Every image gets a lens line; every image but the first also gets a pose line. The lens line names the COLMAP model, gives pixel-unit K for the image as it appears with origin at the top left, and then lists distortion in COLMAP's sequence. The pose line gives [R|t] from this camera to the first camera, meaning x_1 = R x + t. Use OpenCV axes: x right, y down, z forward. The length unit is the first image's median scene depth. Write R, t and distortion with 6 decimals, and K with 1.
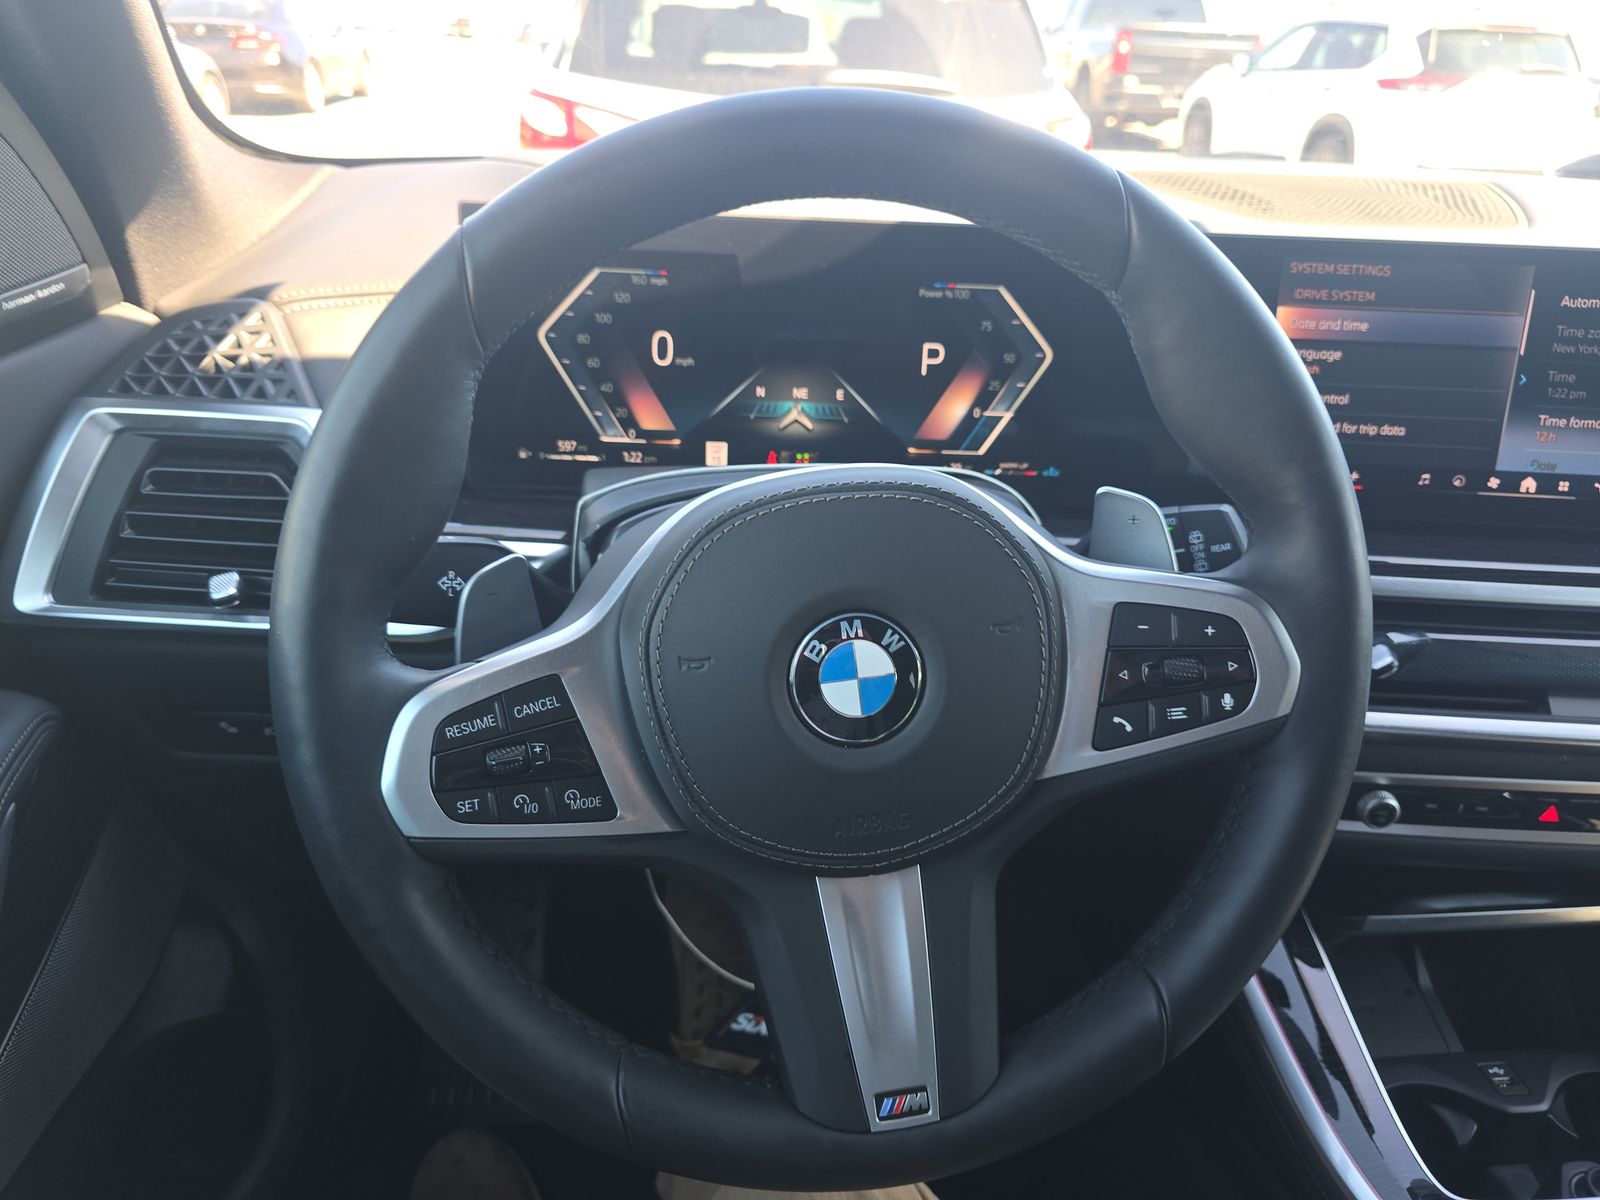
lens RADIAL K [[1118.7, 0, 800.0], [0, 1118.7, 600.0], [0, 0, 1]] dist [0.042837, -0.052230]
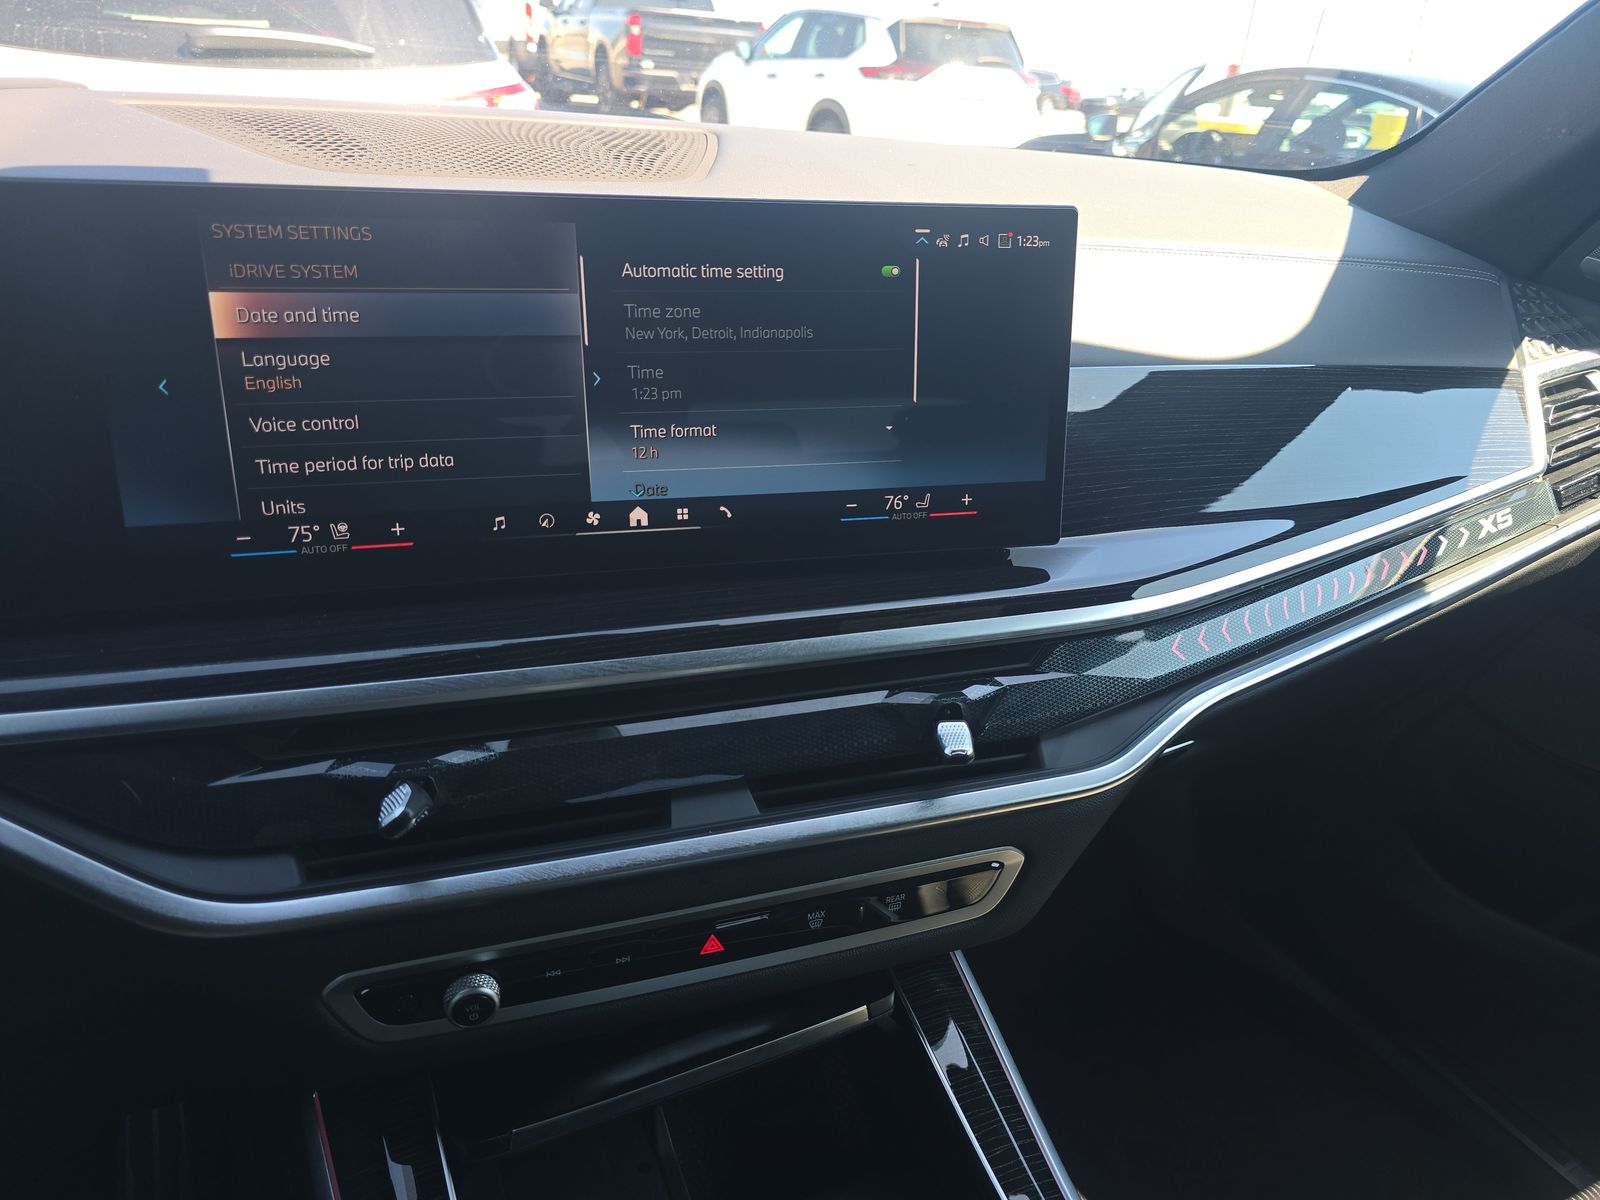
lens RADIAL K [[1075.8, 0, 800.0], [0, 1075.8, 600.0], [0, 0, 1]] dist [0.010434, -0.000226]
pose [[0.938351, -0.129871, 0.320361, 0.508826], [0.121454, 0.991521, 0.046209, -0.066798], [-0.323645, -0.004452, 0.946168, 0.283263]]
